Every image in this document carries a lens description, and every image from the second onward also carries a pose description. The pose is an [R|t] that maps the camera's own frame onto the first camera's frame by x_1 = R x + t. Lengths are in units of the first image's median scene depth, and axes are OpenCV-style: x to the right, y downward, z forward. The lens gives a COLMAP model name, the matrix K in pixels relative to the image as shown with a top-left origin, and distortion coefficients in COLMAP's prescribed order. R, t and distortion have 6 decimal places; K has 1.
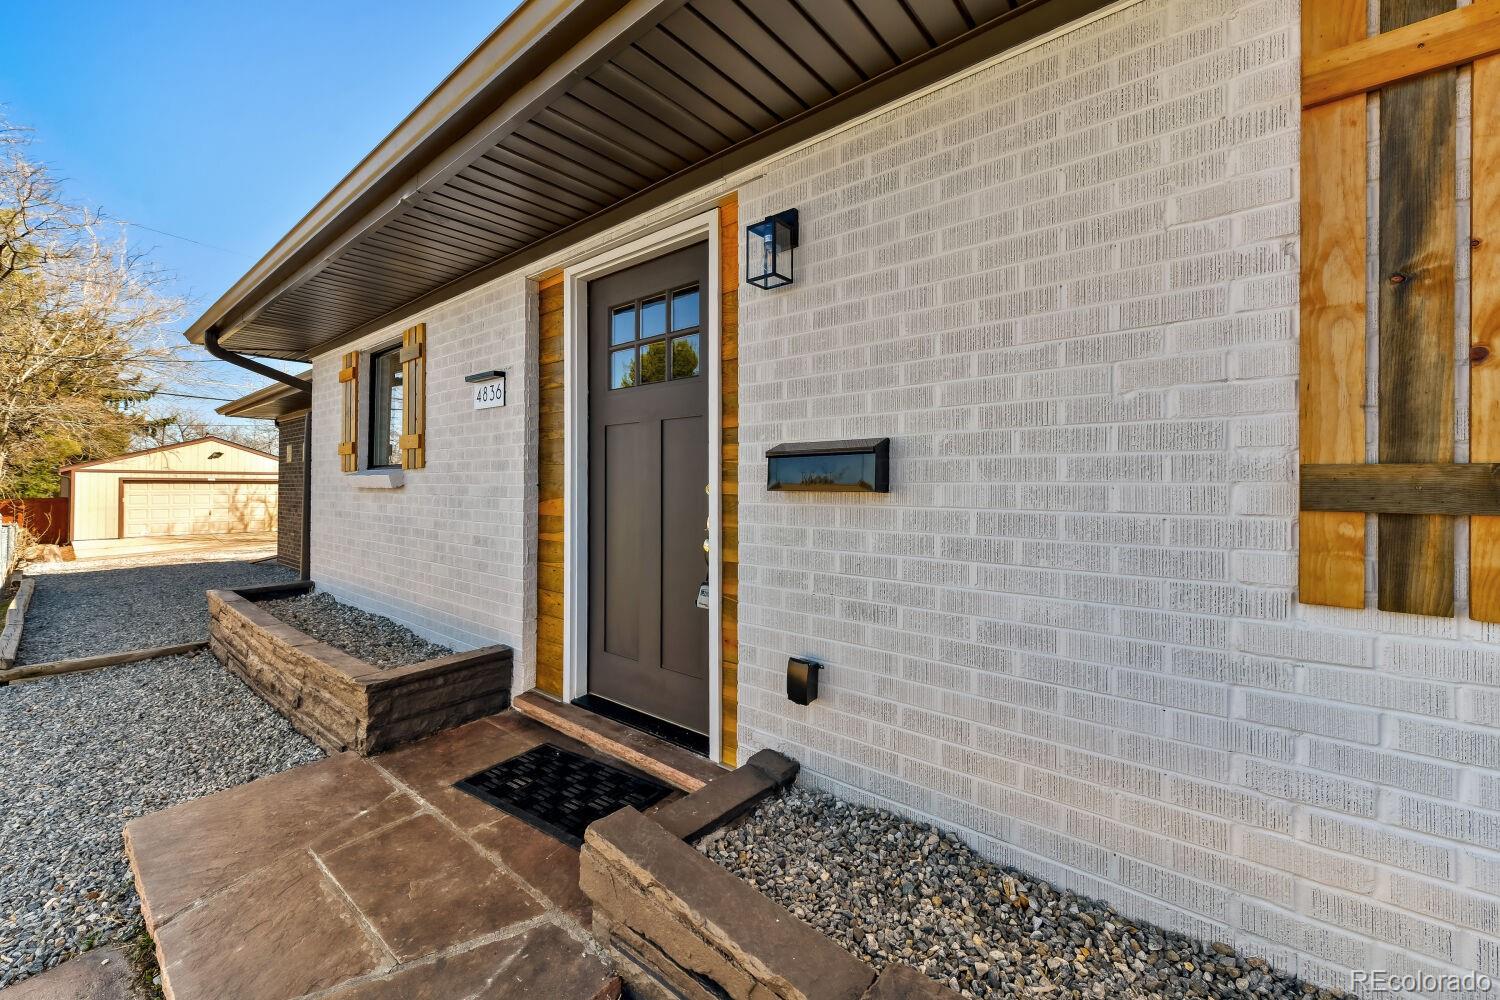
lens RADIAL K [[590.5, 0, 752.5], [0, 590.5, 496.8], [0, 0, 1]] dist [0.001013, -0.000165]
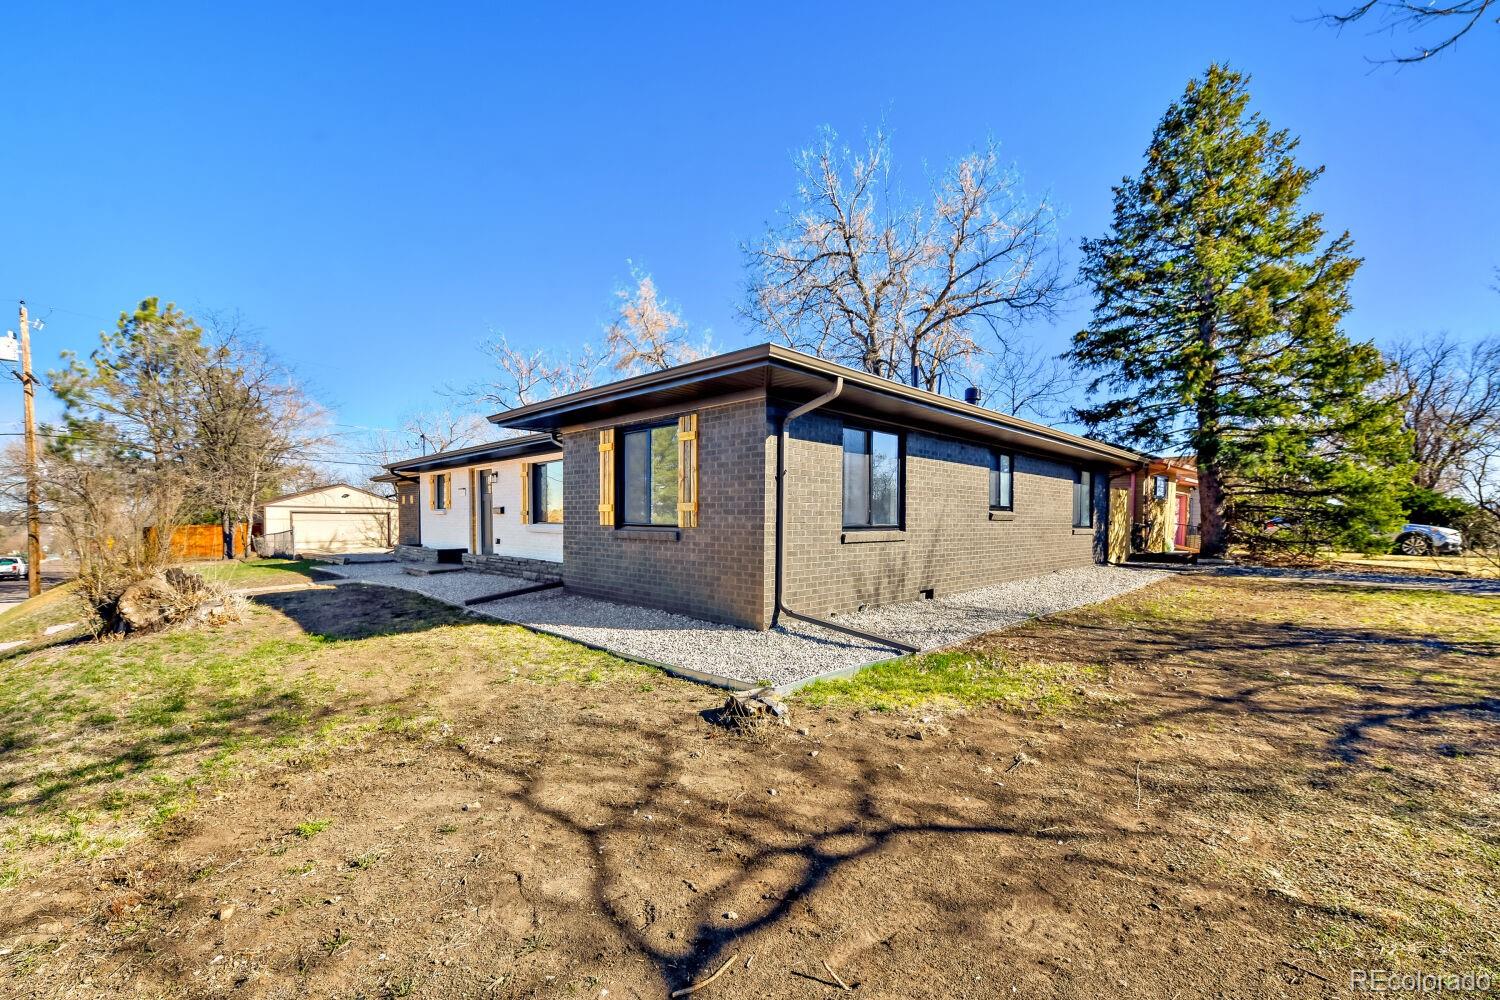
lens RADIAL K [[590.5, 0, 752.5], [0, 590.5, 496.8], [0, 0, 1]] dist [0.001013, -0.000165]
pose [[0.996249, -0.028615, -0.081661, 0.530031], [0.026360, 0.999245, -0.028555, 0.011541], [0.082416, 0.026295, 0.996251, -0.827258]]
